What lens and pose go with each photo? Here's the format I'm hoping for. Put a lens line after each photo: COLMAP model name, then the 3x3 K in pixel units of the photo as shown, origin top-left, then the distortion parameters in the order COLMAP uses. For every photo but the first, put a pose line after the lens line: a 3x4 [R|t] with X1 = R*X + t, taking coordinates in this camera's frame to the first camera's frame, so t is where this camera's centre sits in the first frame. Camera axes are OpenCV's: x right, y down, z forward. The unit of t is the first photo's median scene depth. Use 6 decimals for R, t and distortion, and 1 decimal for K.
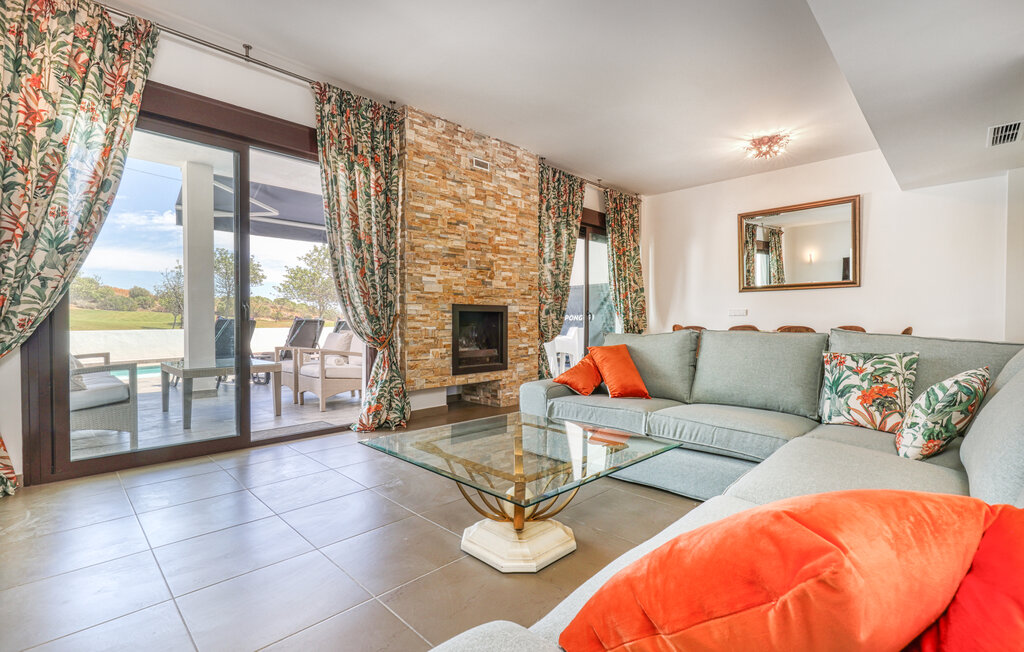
lens RADIAL K [[463.7, 0, 518.6], [0, 463.7, 325.4], [0, 0, 1]] dist [-0.003069, 0.001814]
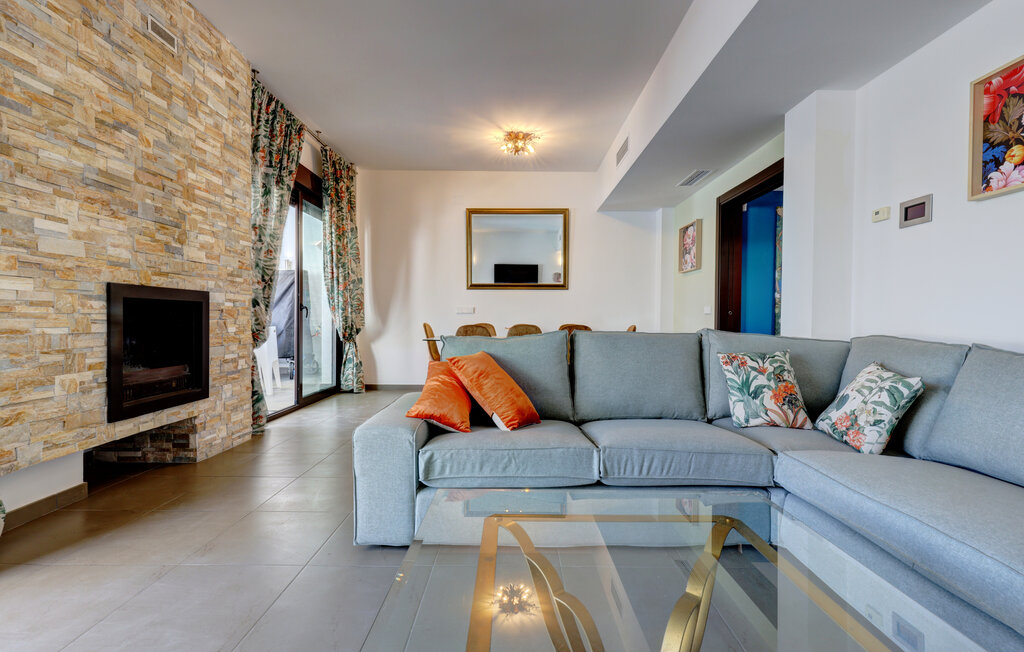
lens RADIAL K [[463.7, 0, 516.9], [0, 463.7, 326.1], [0, 0, 1]] dist [-0.003069, 0.001814]
pose [[0.712683, -0.004735, 0.701470, -0.168710], [-0.001358, 0.999966, 0.008130, -0.003266], [-0.701485, -0.006746, 0.712653, 0.305768]]
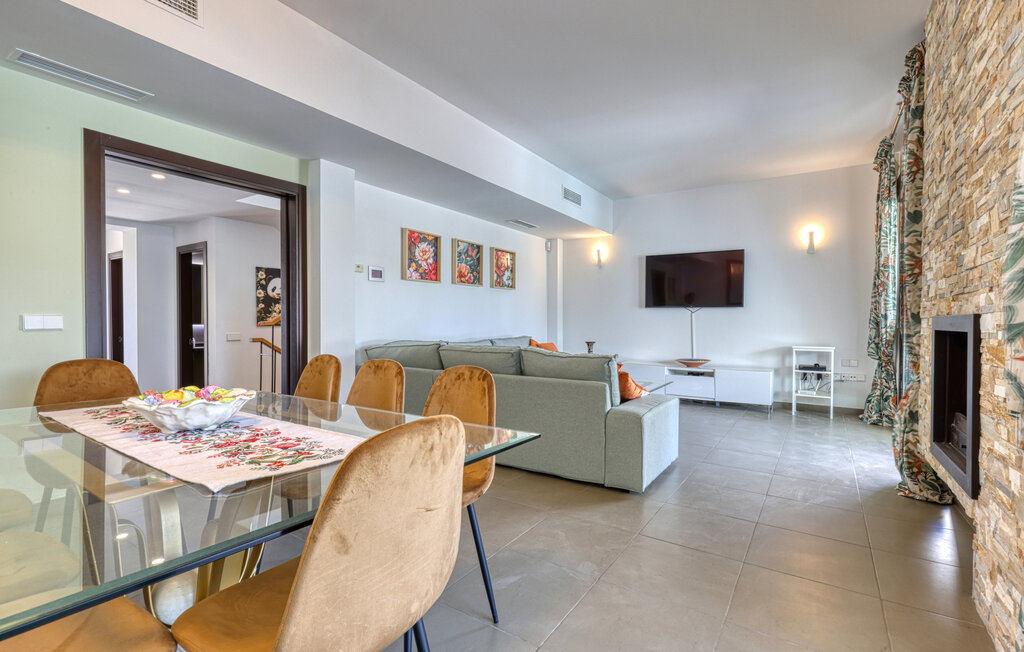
lens RADIAL K [[463.7, 0, 510.6], [0, 463.7, 325.5], [0, 0, 1]] dist [-0.003069, 0.001814]
pose [[-0.983979, 0.004858, -0.178218, 0.403058], [0.002070, 0.999873, 0.015823, -0.035290], [0.178272, 0.015201, -0.983864, 1.341358]]
